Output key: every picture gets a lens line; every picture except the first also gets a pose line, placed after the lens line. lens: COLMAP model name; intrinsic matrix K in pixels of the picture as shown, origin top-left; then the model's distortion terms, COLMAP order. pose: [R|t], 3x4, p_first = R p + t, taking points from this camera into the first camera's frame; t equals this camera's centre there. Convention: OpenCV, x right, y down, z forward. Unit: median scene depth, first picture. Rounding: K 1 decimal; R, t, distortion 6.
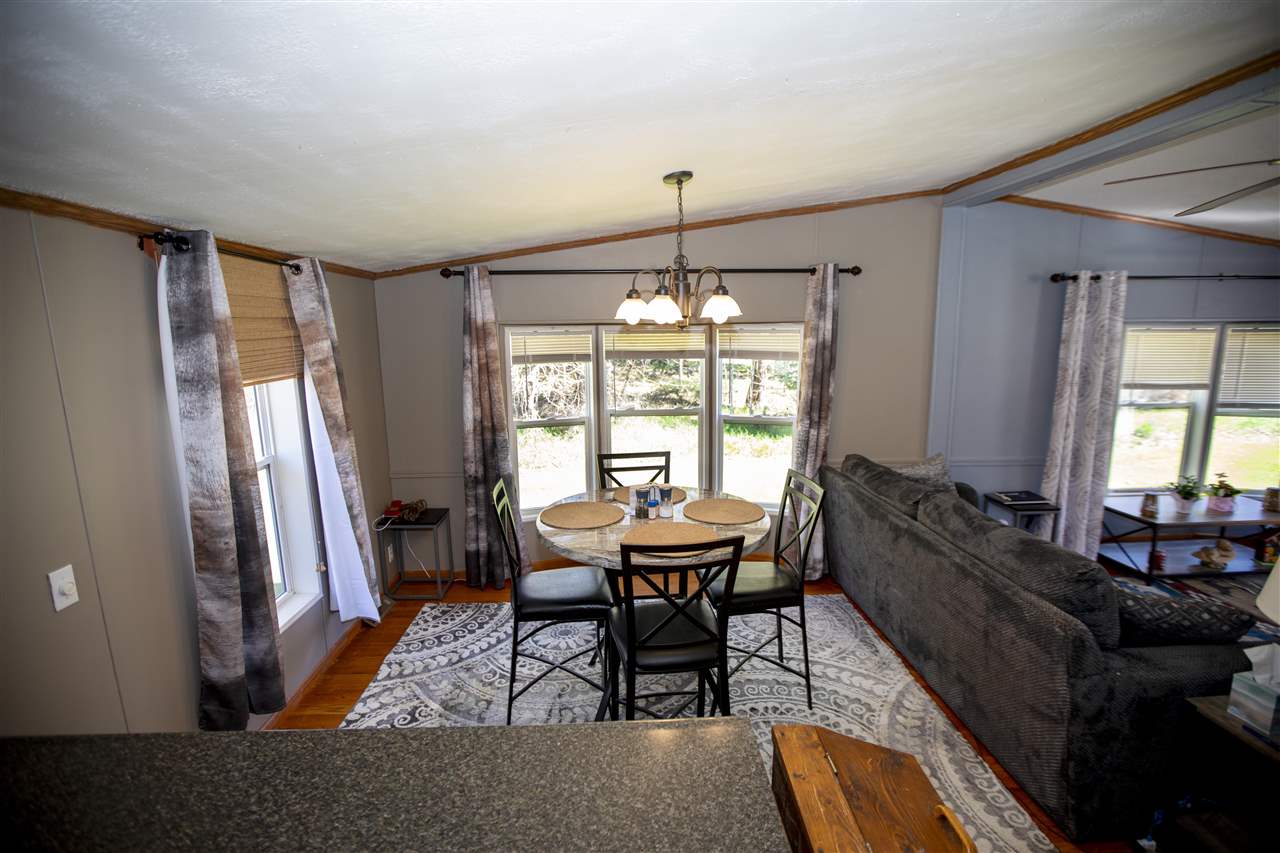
lens RADIAL K [[578.4, 0, 640.1], [0, 578.4, 421.9], [0, 0, 1]] dist [-0.044938, 0.012101]
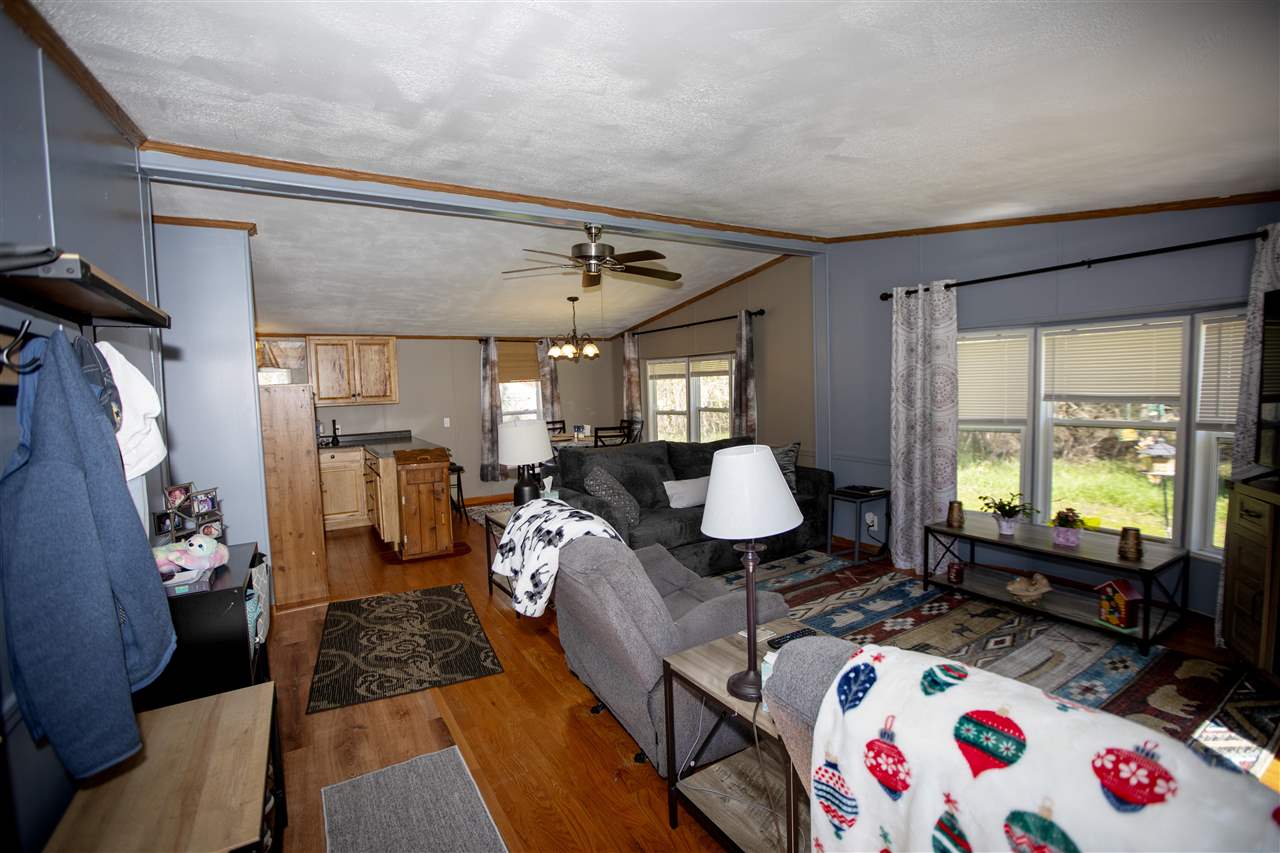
lens RADIAL K [[578.4, 0, 635.1], [0, 578.4, 429.1], [0, 0, 1]] dist [-0.044938, 0.012101]
pose [[0.485713, 0.062145, -0.871906, 1.544770], [-0.116143, 0.993214, 0.006091, 0.061676], [0.866368, 0.098307, 0.489635, 0.029778]]
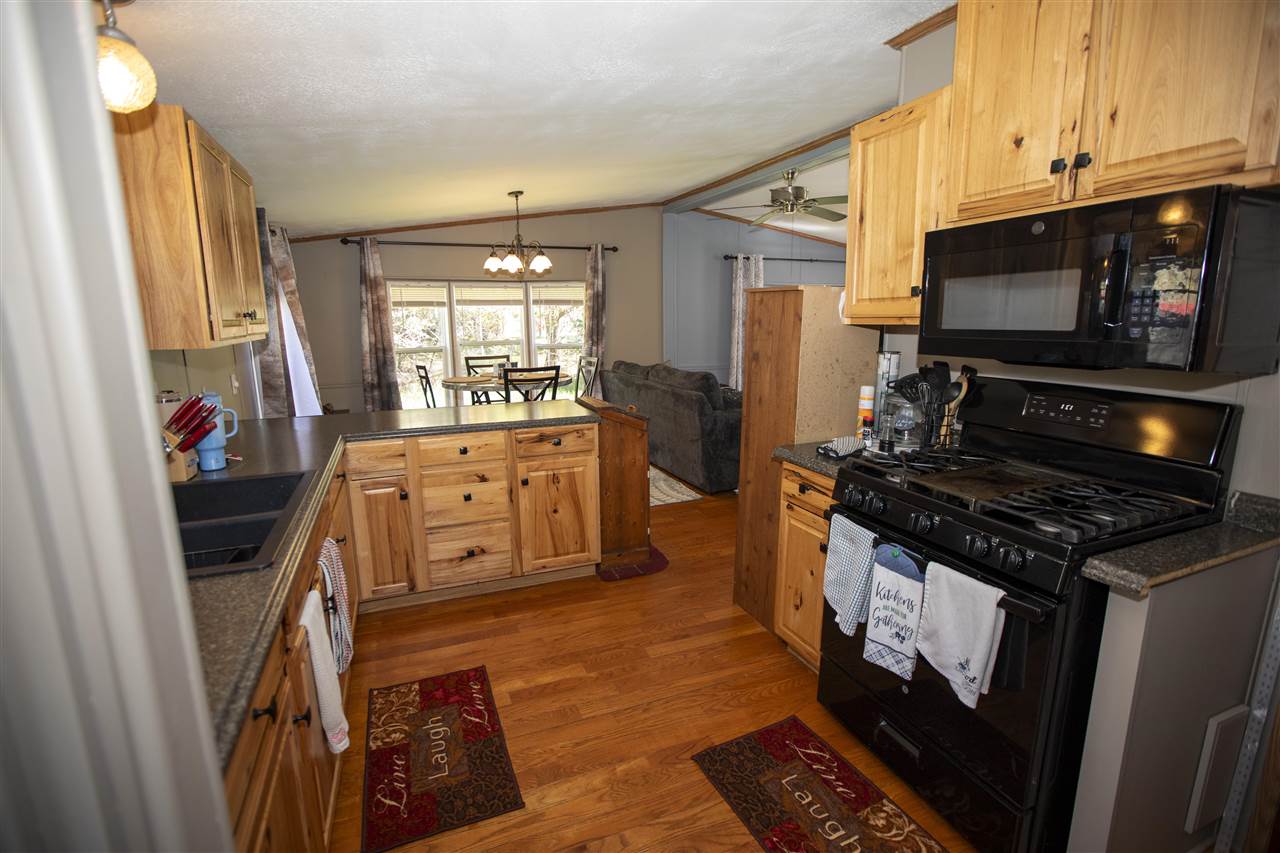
lens RADIAL K [[578.4, 0, 635.0], [0, 578.4, 422.0], [0, 0, 1]] dist [-0.044938, 0.012101]
pose [[0.940695, -0.059531, 0.333988, -0.155359], [0.052822, 0.998179, 0.029143, 0.190542], [-0.335115, -0.009773, 0.942127, -0.599712]]
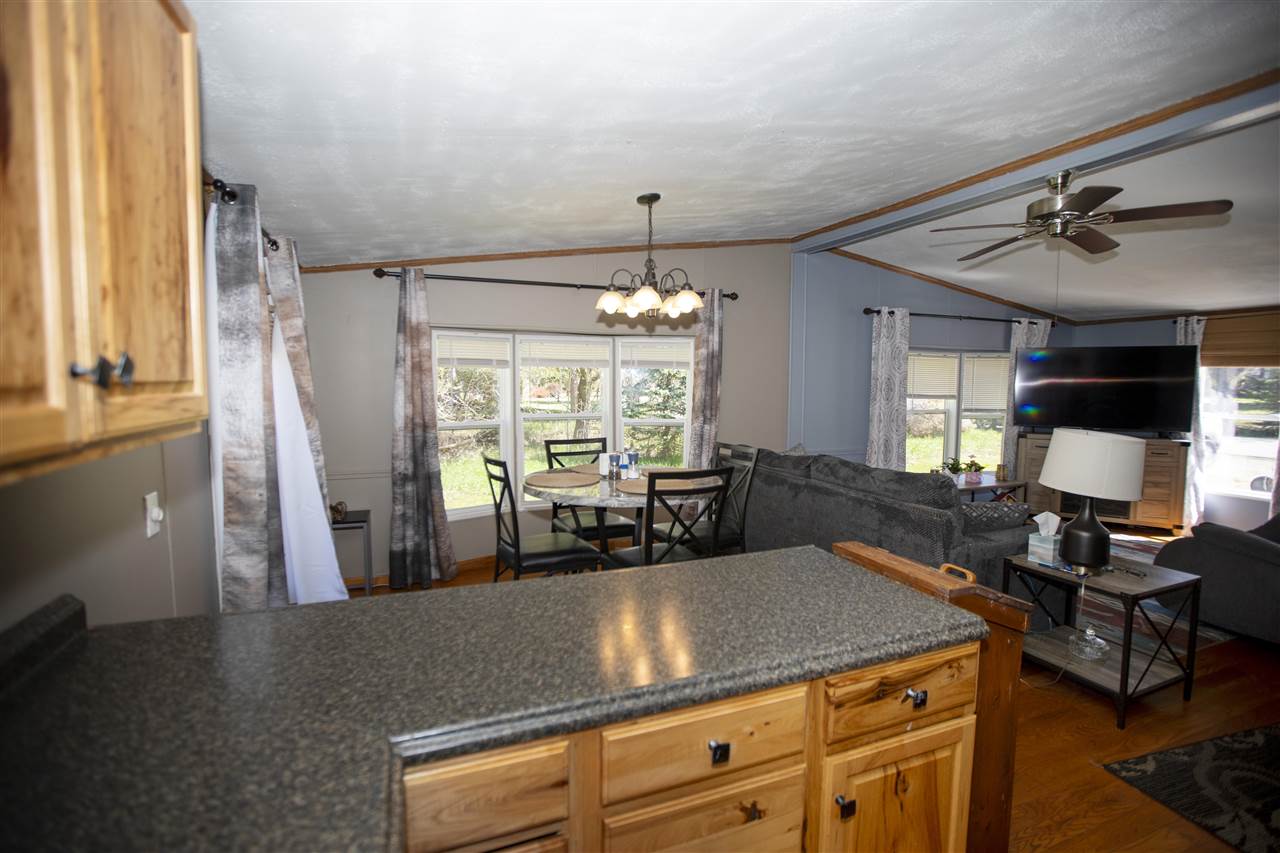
lens RADIAL K [[578.4, 0, 636.2], [0, 578.4, 421.0], [0, 0, 1]] dist [-0.044938, 0.012101]
pose [[0.944827, -0.005512, 0.327524, -0.238749], [0.035408, 0.995719, -0.085386, 0.106011], [-0.325651, 0.092272, 0.940977, -0.084495]]
